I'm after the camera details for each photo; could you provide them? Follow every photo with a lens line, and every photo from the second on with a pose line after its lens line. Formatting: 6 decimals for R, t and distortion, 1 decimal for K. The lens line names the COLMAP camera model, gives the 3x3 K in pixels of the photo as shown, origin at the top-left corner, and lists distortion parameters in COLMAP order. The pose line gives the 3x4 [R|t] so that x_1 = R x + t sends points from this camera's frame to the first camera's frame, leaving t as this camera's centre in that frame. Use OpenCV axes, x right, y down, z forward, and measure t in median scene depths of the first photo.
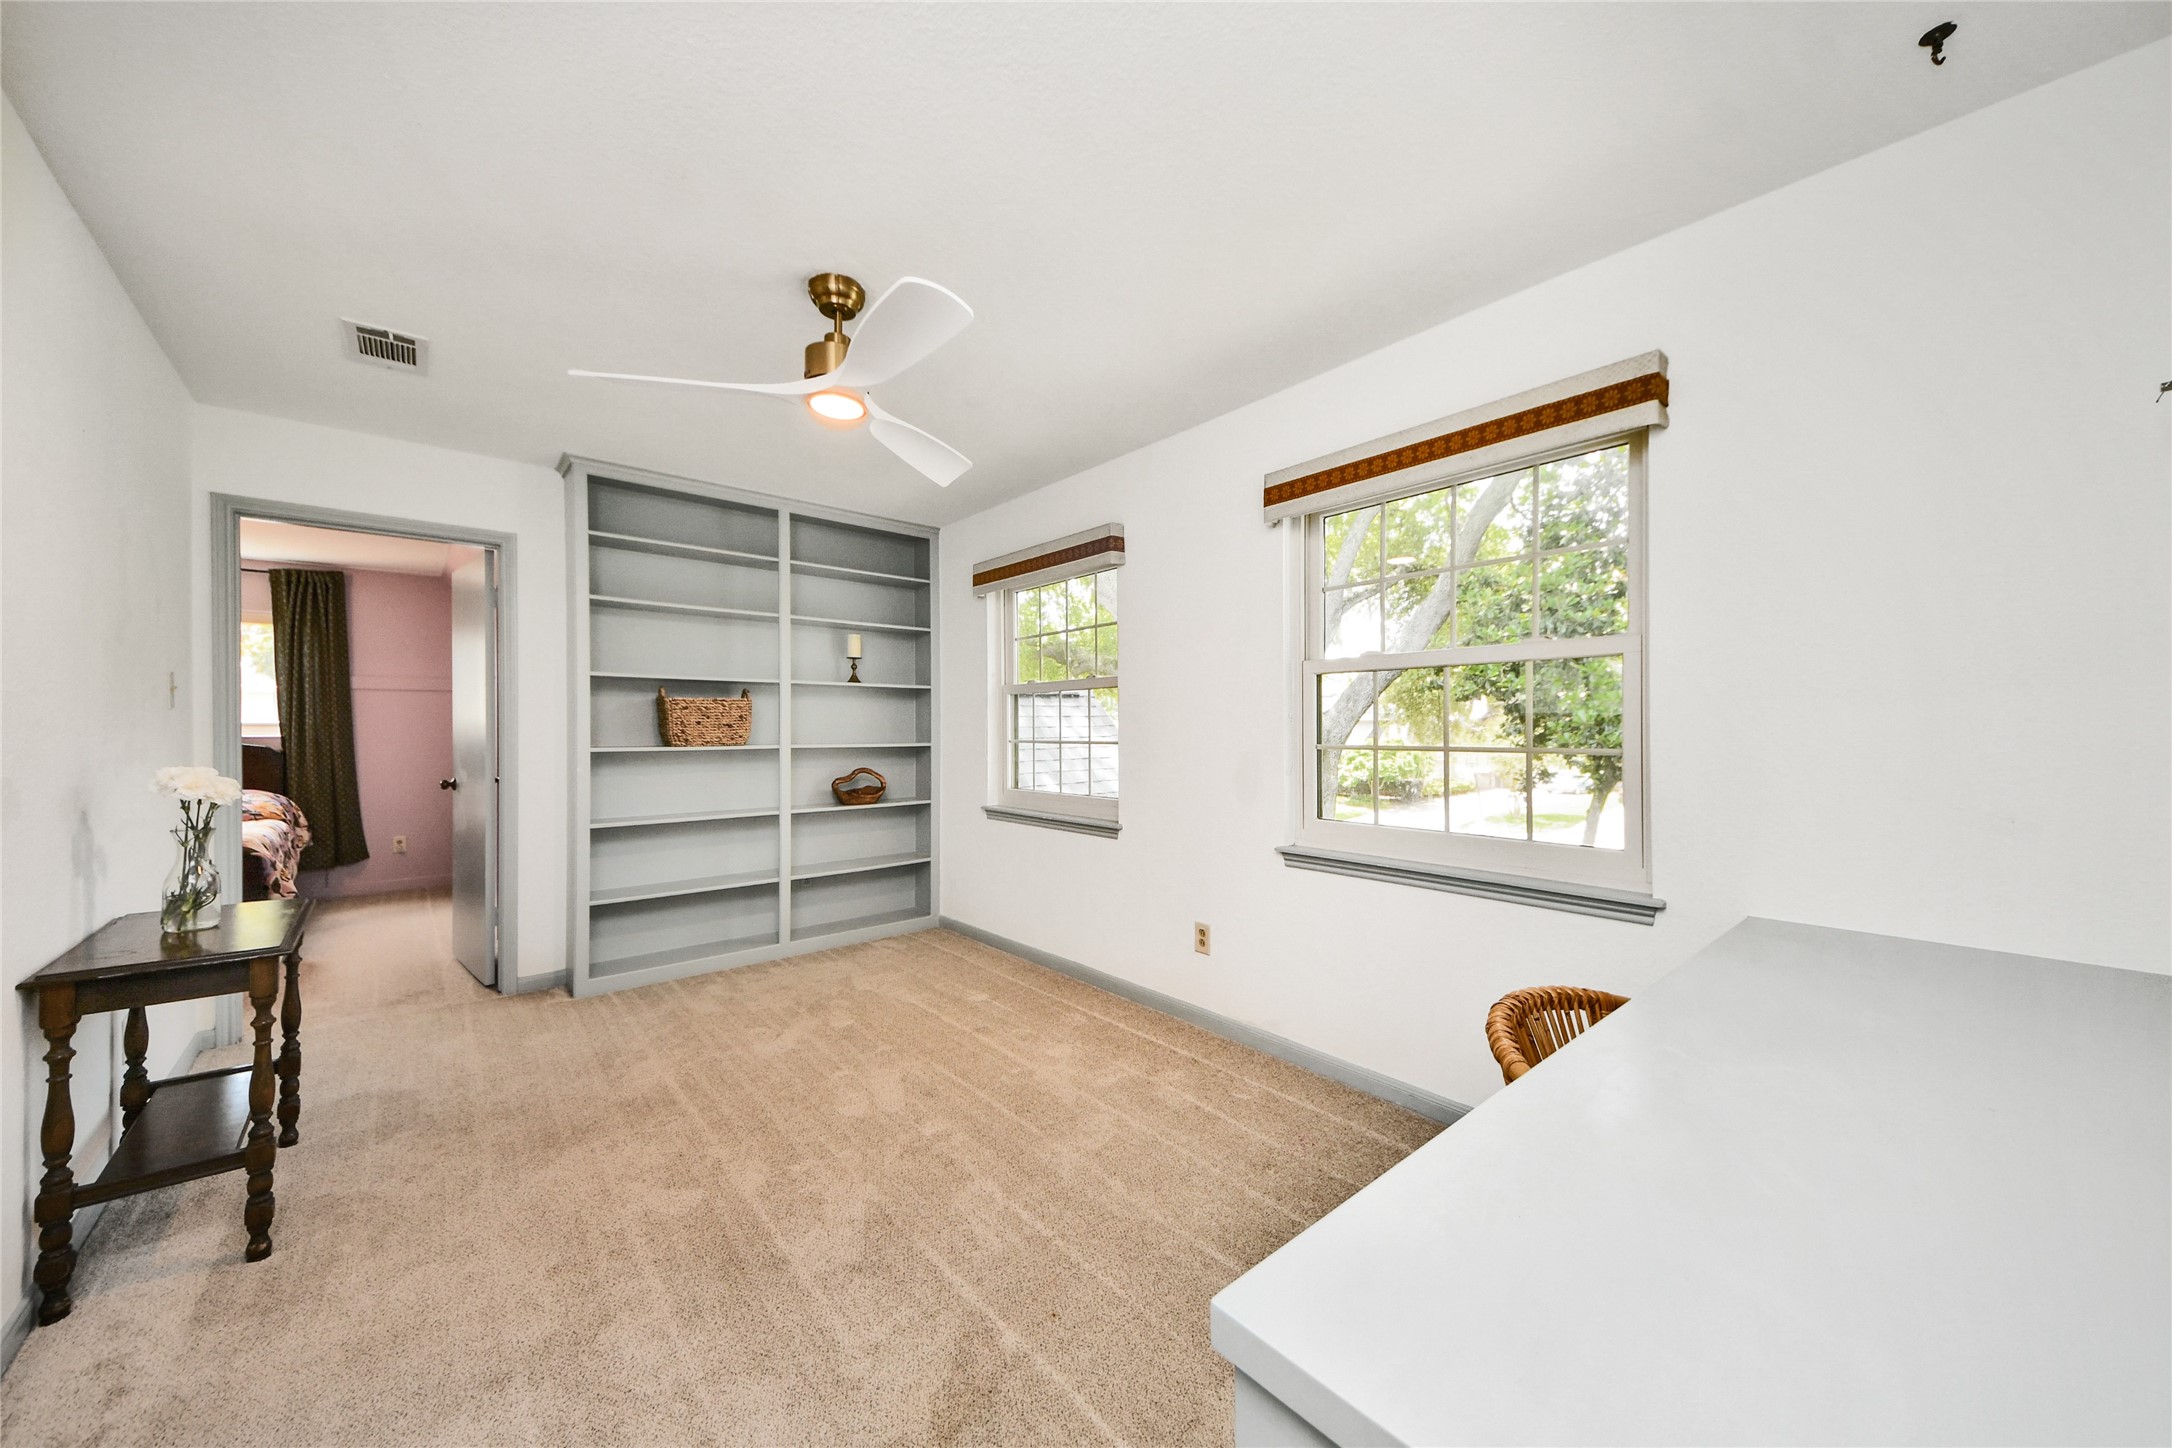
lens RADIAL K [[799.4, 0, 1071.0], [0, 799.4, 724.2], [0, 0, 1]] dist [-0.003420, -0.001585]
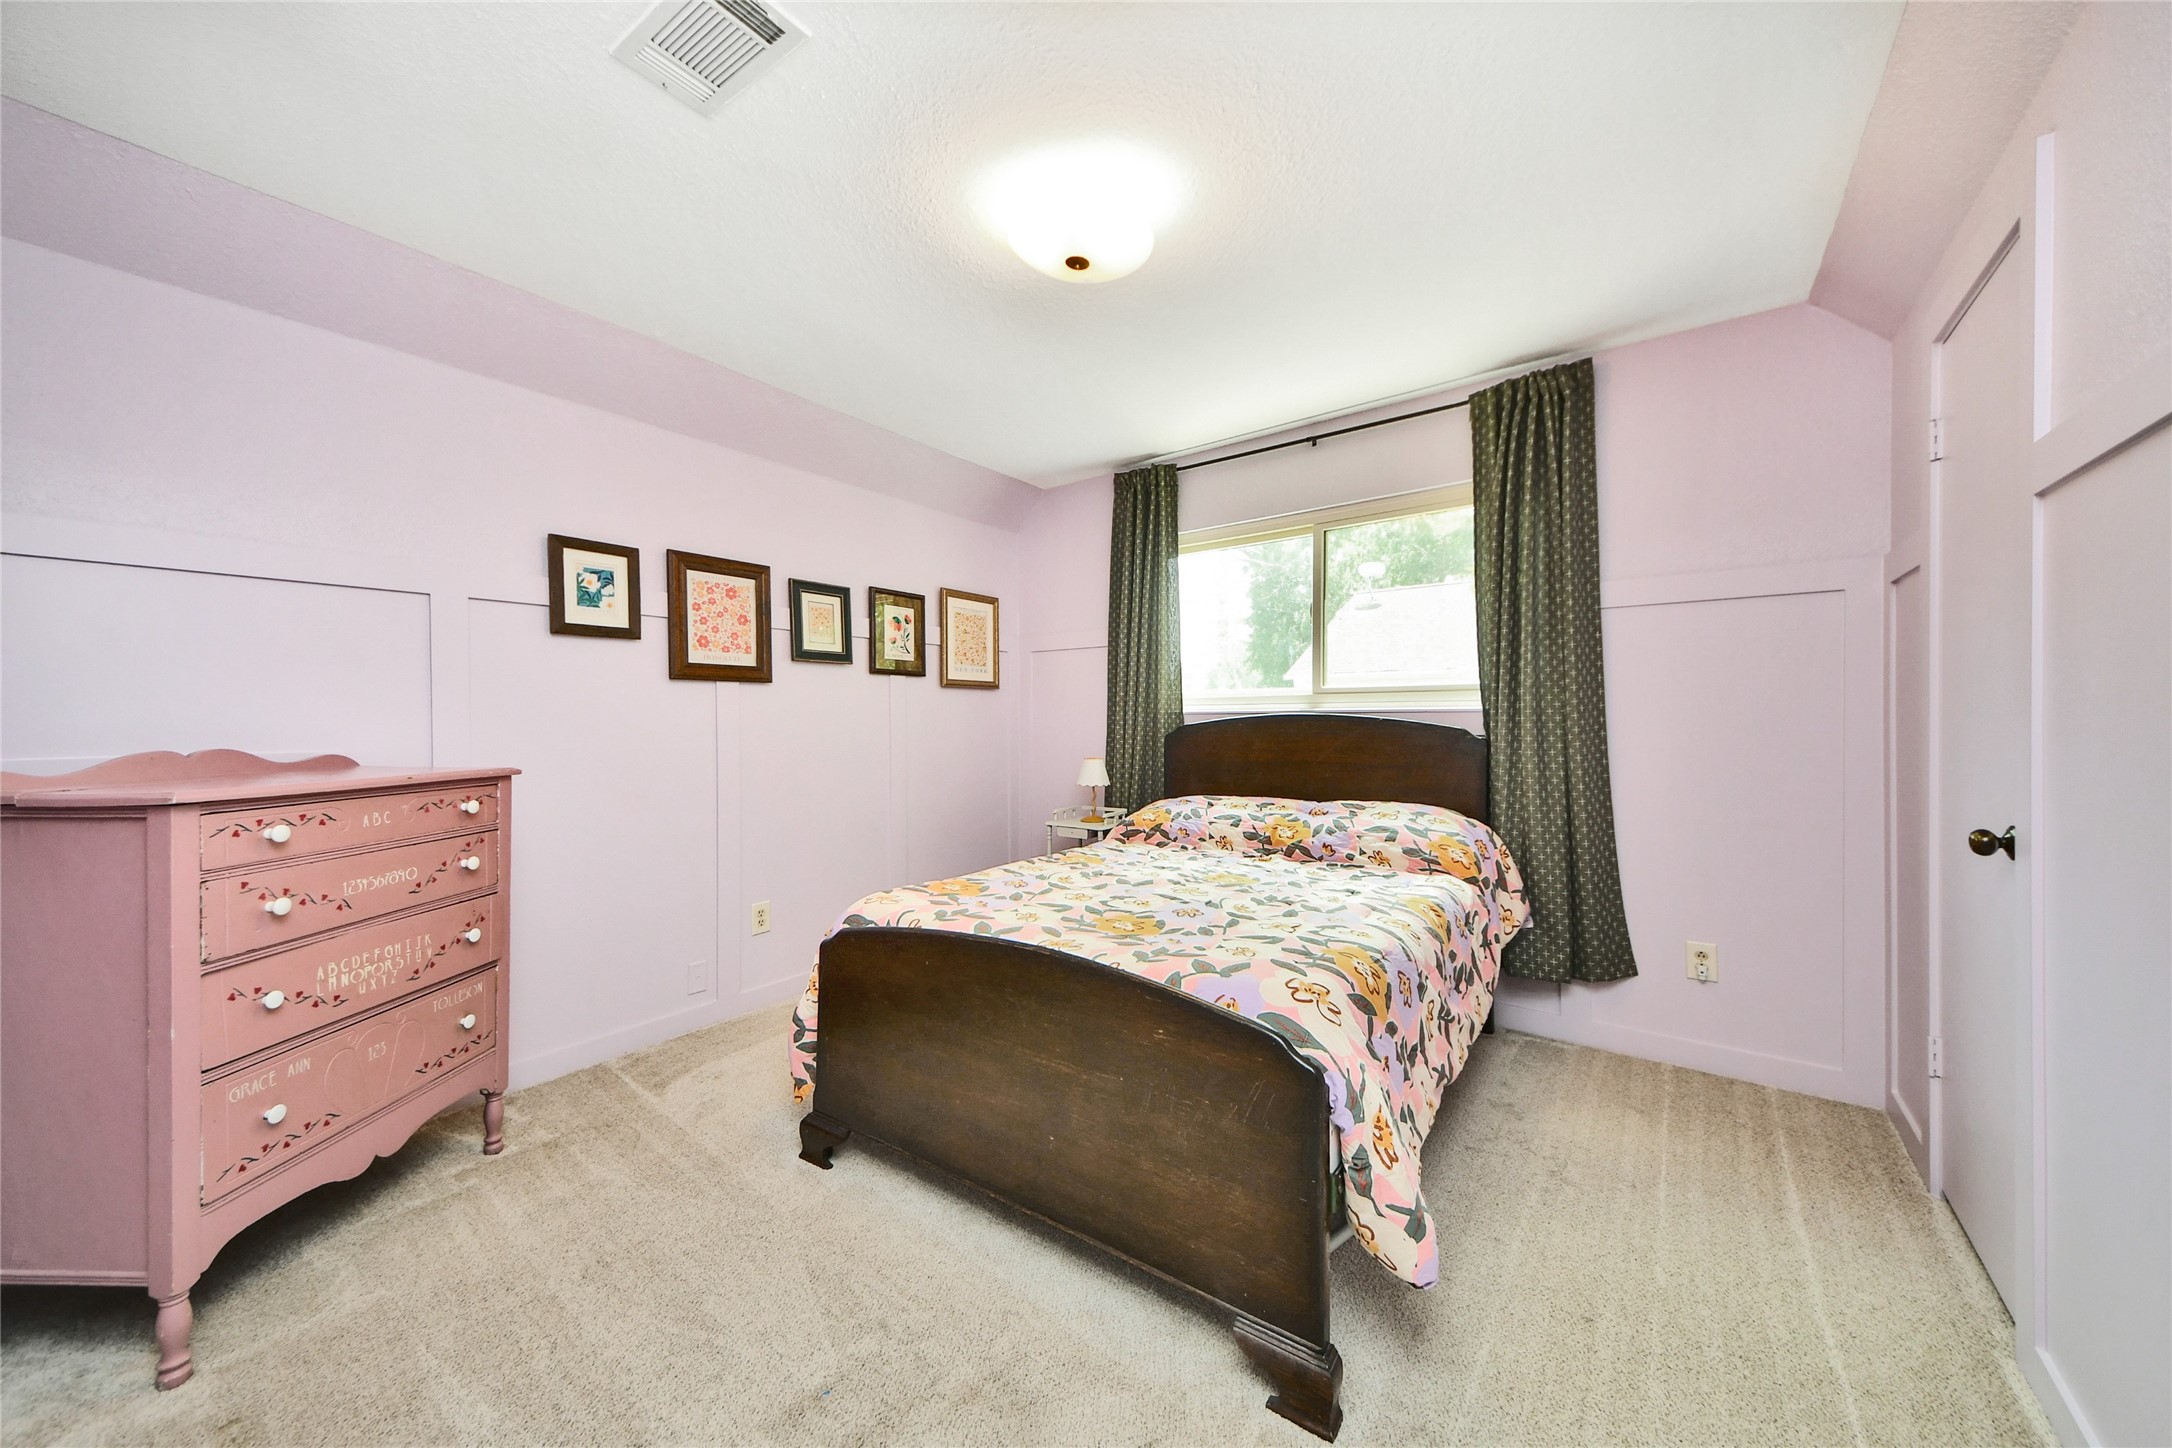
lens RADIAL K [[799.4, 0, 1072.5], [0, 799.4, 731.1], [0, 0, 1]] dist [-0.003420, -0.001585]
pose [[0.240585, 0.006975, -0.970603, -0.549986], [-0.005291, 0.999969, 0.005874, 0.028195], [0.970614, 0.003723, 0.240615, 0.613504]]
